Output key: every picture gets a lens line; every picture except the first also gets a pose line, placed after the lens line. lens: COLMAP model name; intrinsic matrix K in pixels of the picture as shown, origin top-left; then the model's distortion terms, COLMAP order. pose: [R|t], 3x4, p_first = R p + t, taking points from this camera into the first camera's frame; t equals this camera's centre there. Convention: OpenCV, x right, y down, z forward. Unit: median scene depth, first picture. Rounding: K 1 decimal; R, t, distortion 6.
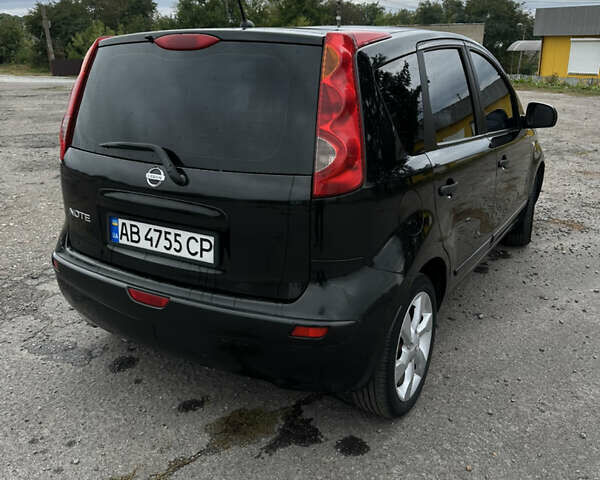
lens RADIAL K [[575.4, 0, 300.0], [0, 575.4, 240.0], [0, 0, 1]] dist [0.127320, -0.250279]
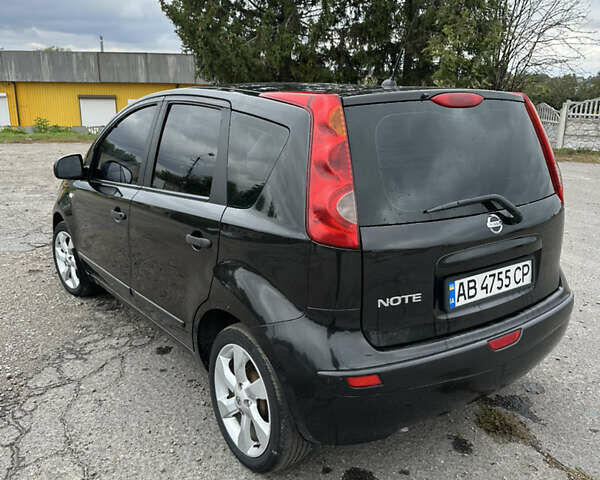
lens RADIAL K [[575.4, 0, 300.0], [0, 575.4, 240.0], [0, 0, 1]] dist [0.127320, -0.250279]
pose [[0.393262, -0.221860, 0.892257, -1.259692], [0.290984, 0.950599, 0.108116, -0.280891], [-0.872166, 0.217115, 0.438393, 0.800440]]
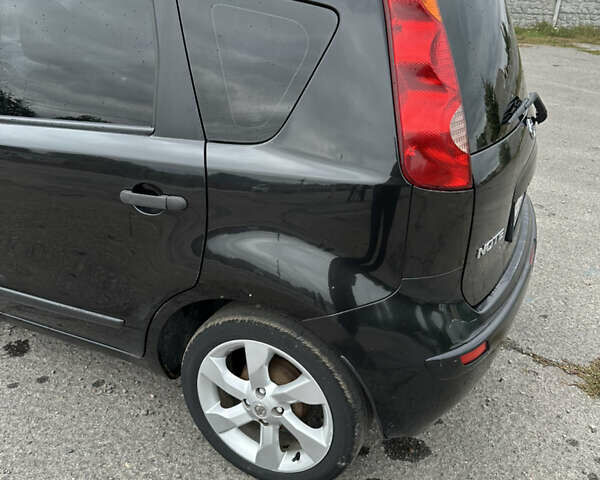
lens RADIAL K [[575.4, 0, 300.0], [0, 575.4, 240.0], [0, 0, 1]] dist [0.127320, -0.250279]
pose [[-0.119823, -0.428773, 0.895431, -1.021597], [0.289452, 0.847656, 0.444630, -0.439383], [-0.949663, 0.312461, 0.022541, 1.289867]]
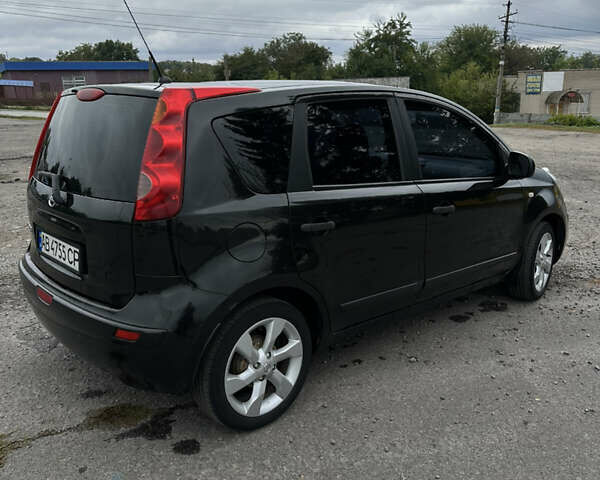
lens RADIAL K [[575.4, 0, 300.0], [0, 575.4, 240.0], [0, 0, 1]] dist [0.127320, -0.250279]
pose [[0.952924, 0.073481, -0.294169, 0.599326], [-0.093890, 0.994015, -0.055846, -0.000306], [0.288305, 0.080836, 0.954120, -0.042630]]
